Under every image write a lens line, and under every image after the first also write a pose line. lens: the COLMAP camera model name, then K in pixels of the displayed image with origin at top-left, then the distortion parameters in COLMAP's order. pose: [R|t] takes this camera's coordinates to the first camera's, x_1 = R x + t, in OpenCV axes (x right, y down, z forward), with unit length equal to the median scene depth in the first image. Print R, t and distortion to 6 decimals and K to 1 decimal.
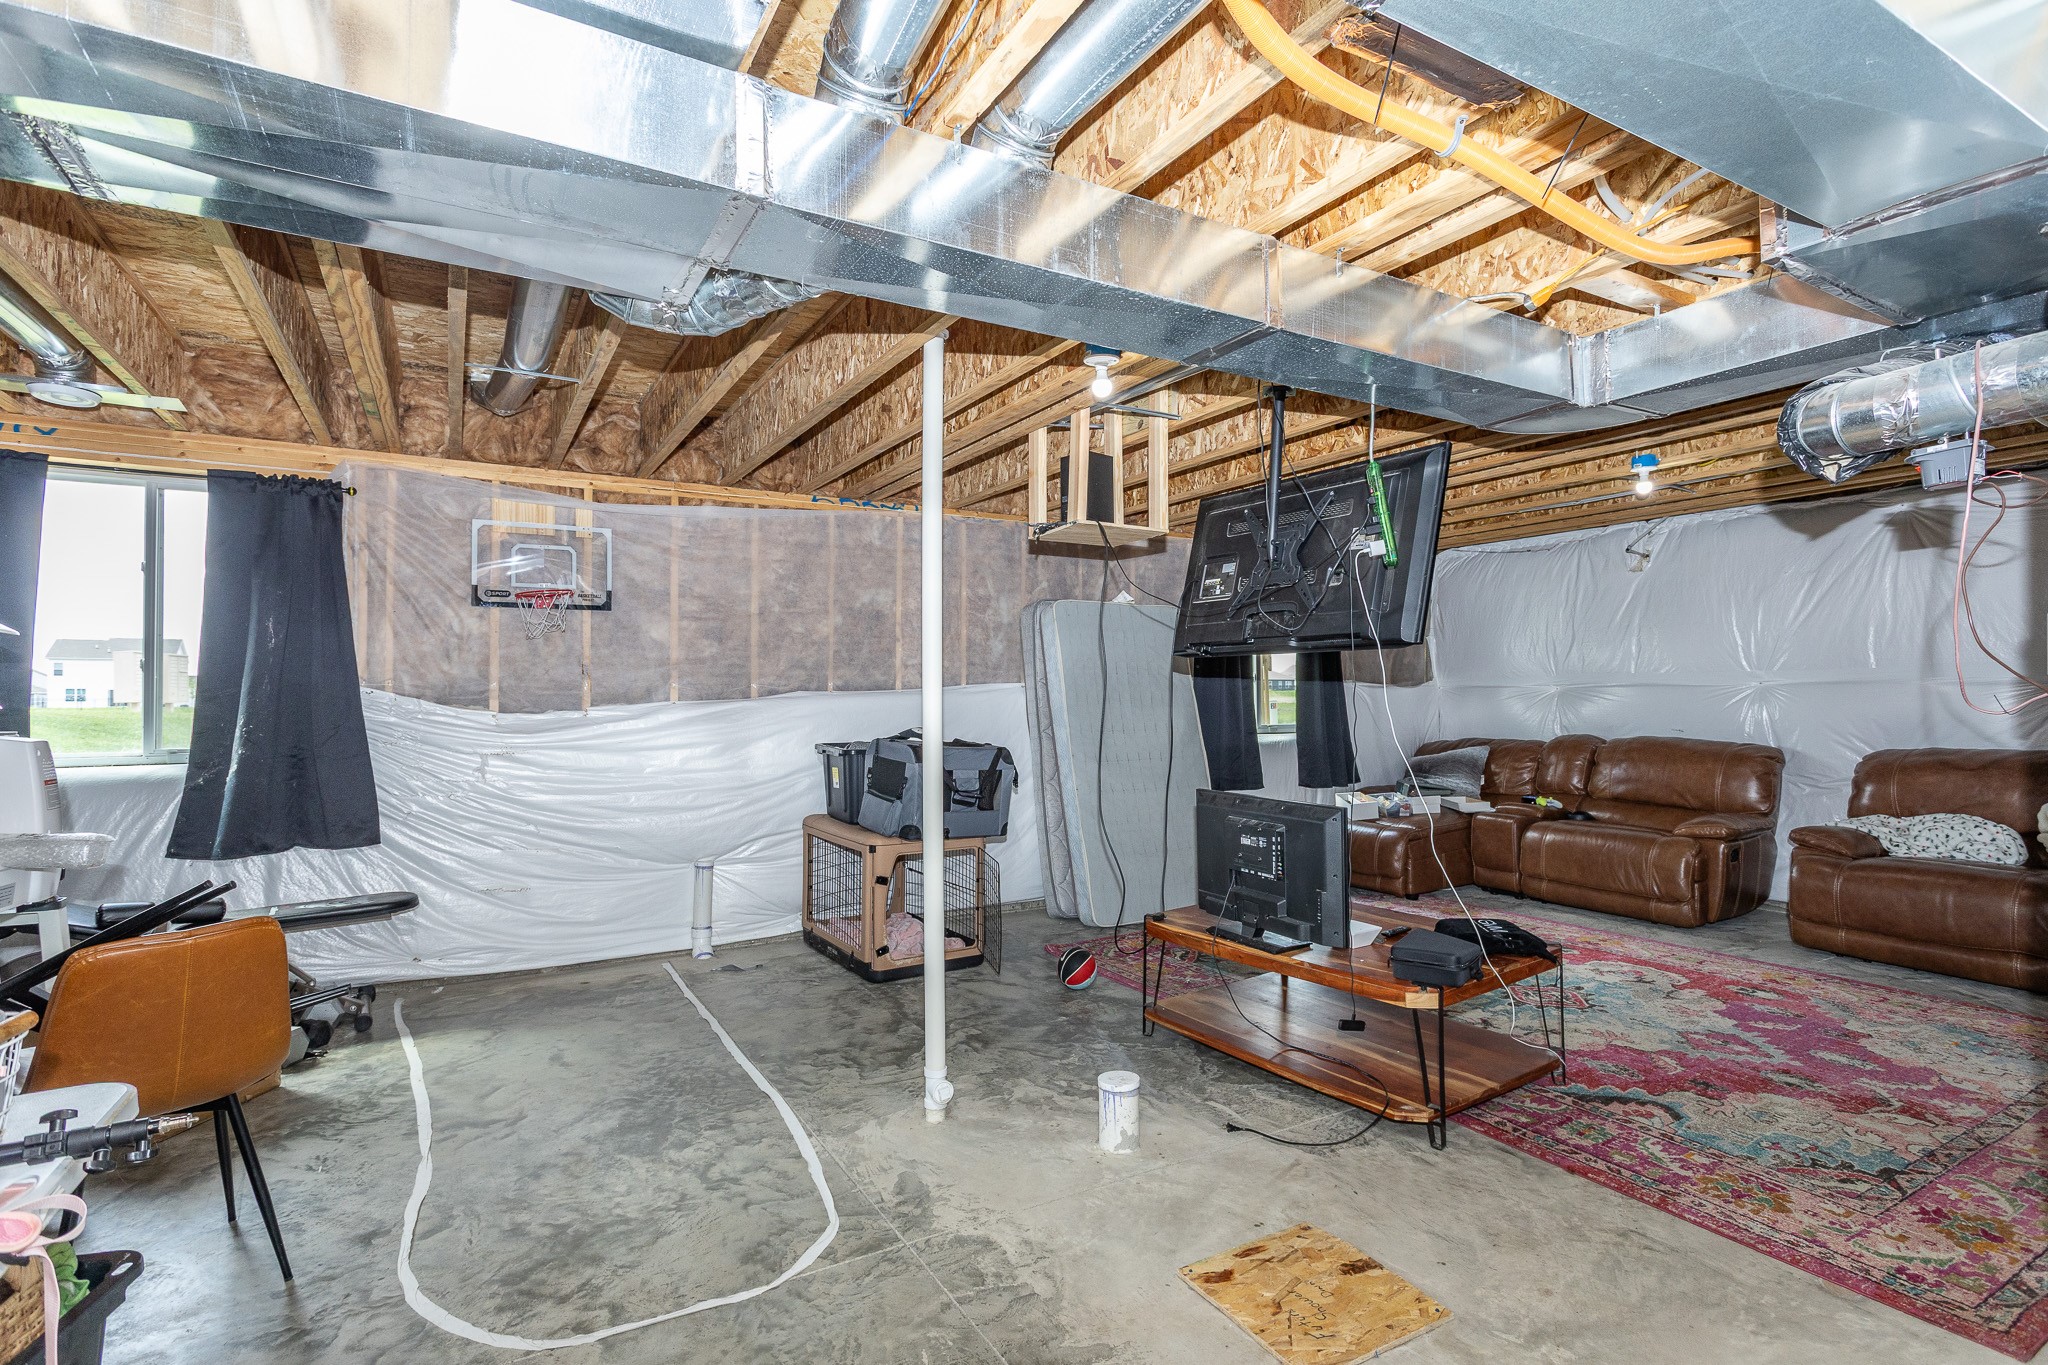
lens RADIAL K [[990.2, 0, 1033.8], [0, 990.2, 685.6], [0, 0, 1]] dist [-0.007884, 0.001341]
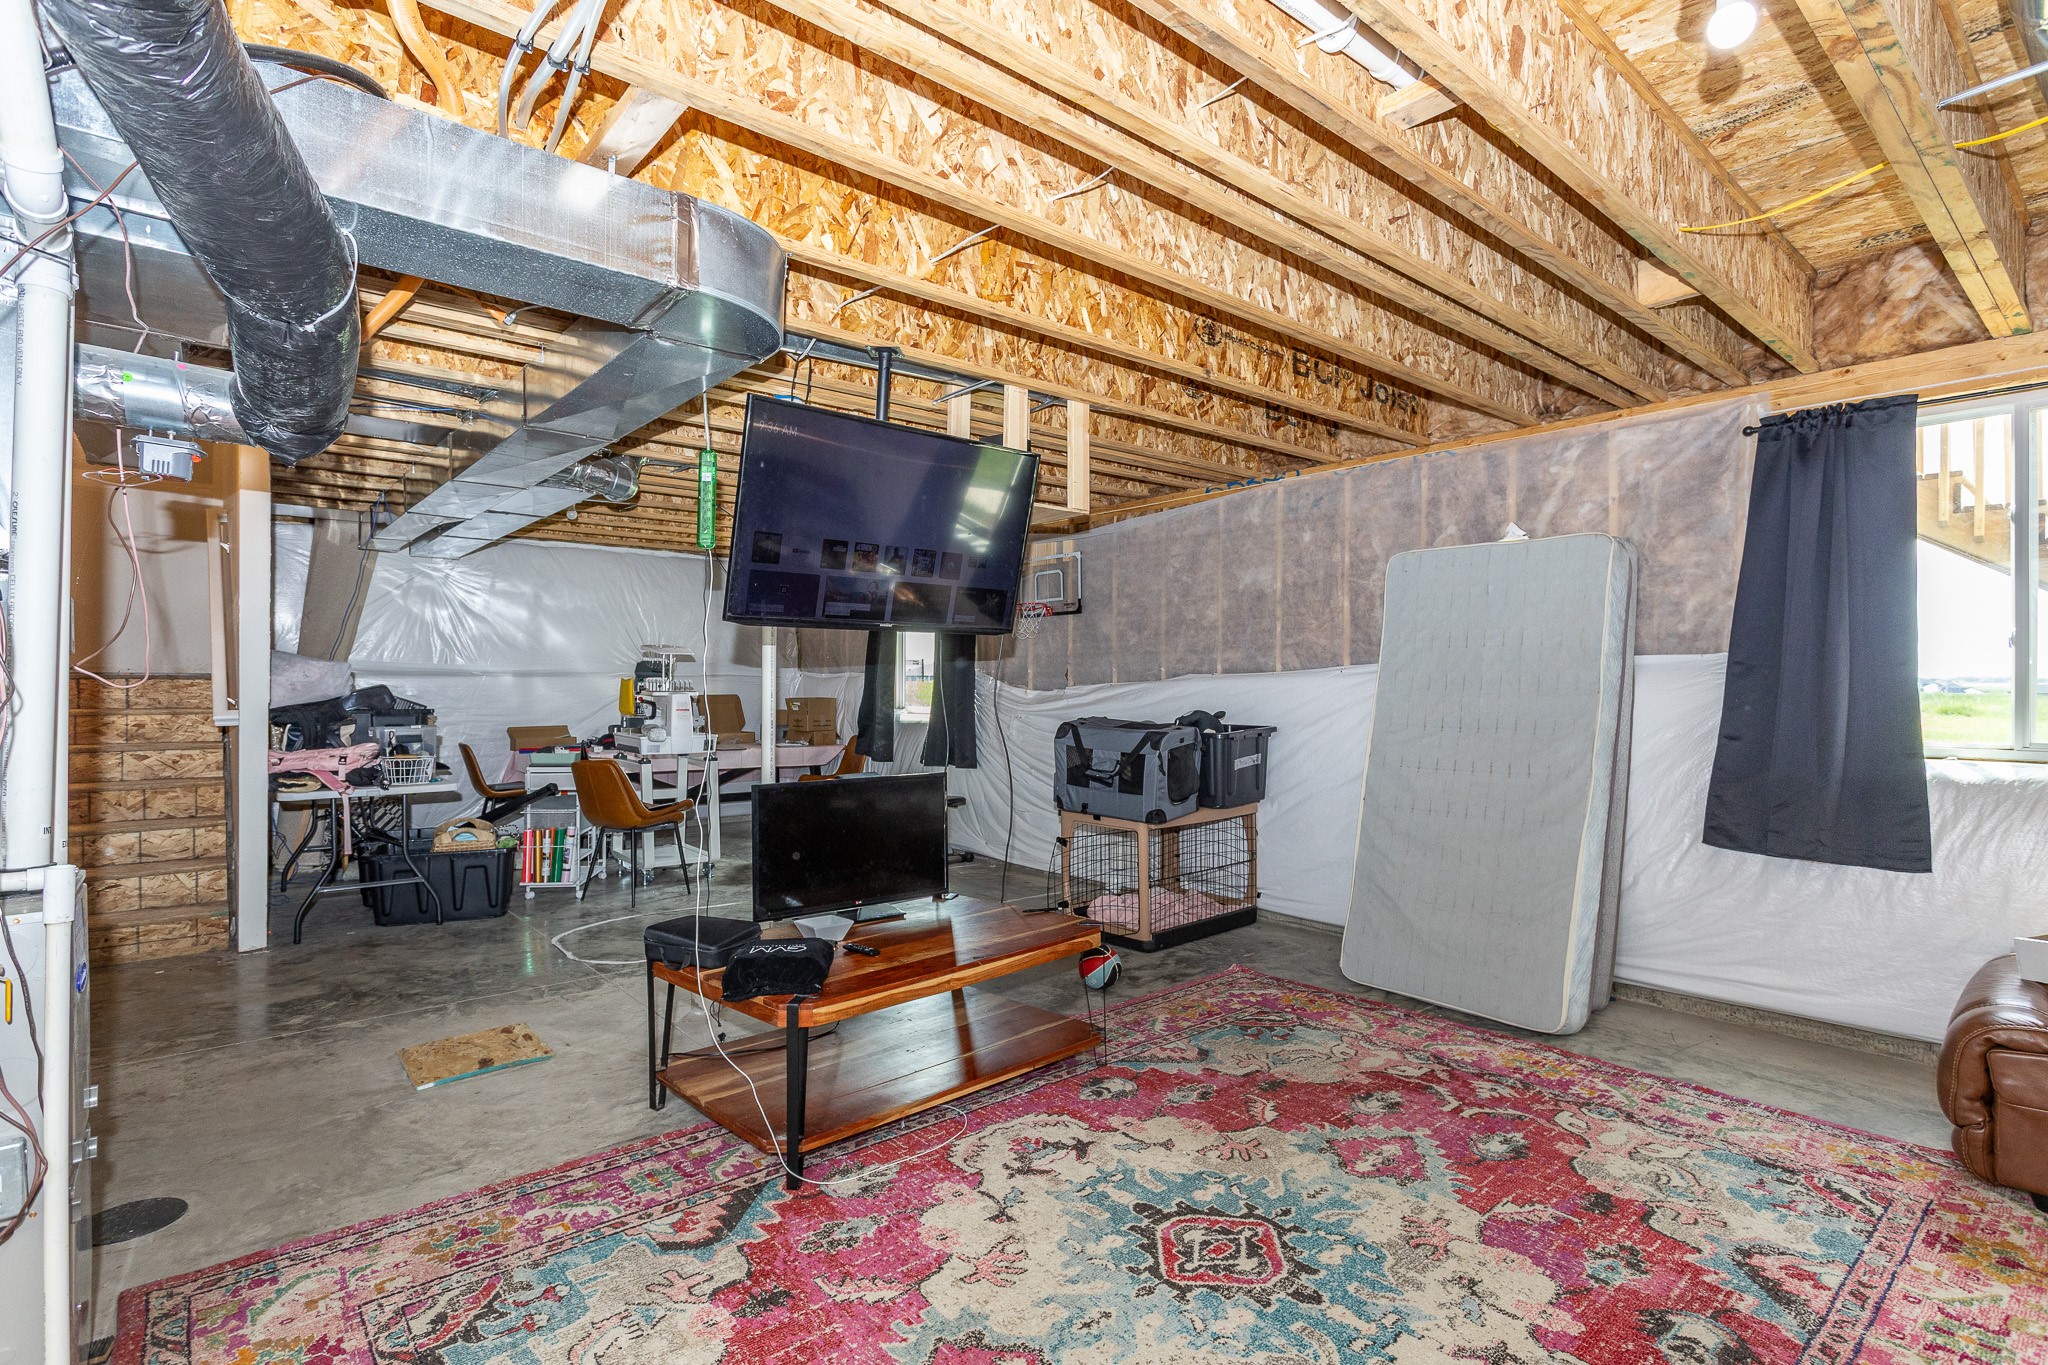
lens RADIAL K [[990.2, 0, 1033.8], [0, 990.2, 685.6], [0, 0, 1]] dist [-0.007884, 0.001341]
pose [[0.185377, 0.006377, -0.982647, 1.400011], [0.010642, 0.999907, 0.008496, 0.013153], [0.982610, -0.012033, 0.185292, 1.114682]]
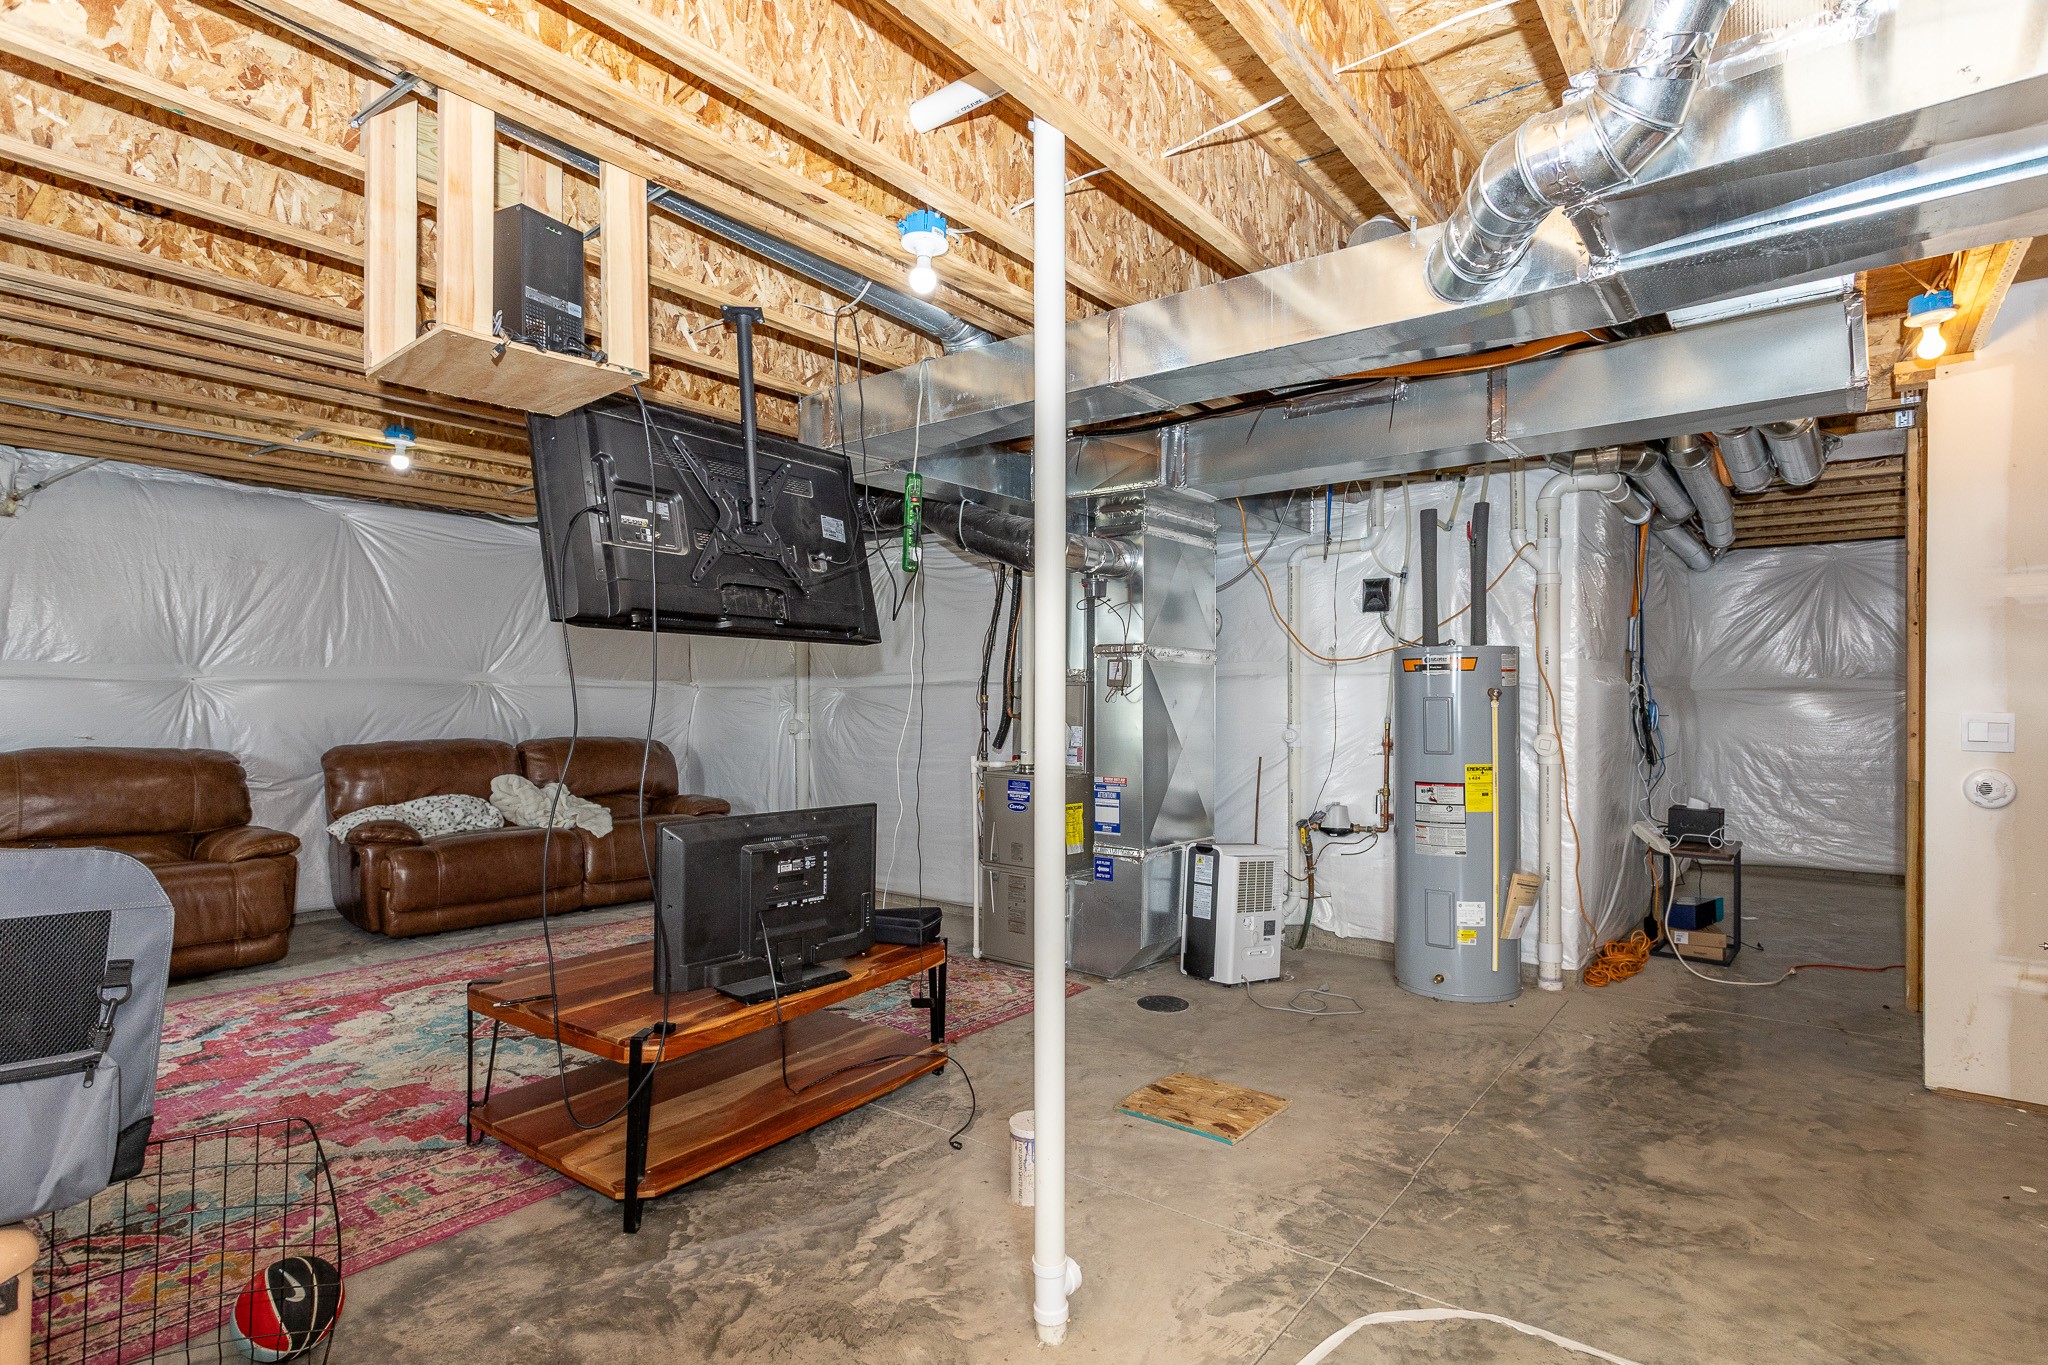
lens RADIAL K [[1027.9, 0, 1016.8], [0, 1027.9, 689.4], [0, 0, 1]] dist [-0.003646, -0.000206]
pose [[-0.360115, 0.011210, 0.932841, -0.721865], [-0.013267, 0.999765, -0.017136, 0.024643], [-0.932814, -0.018546, -0.359881, 1.263478]]
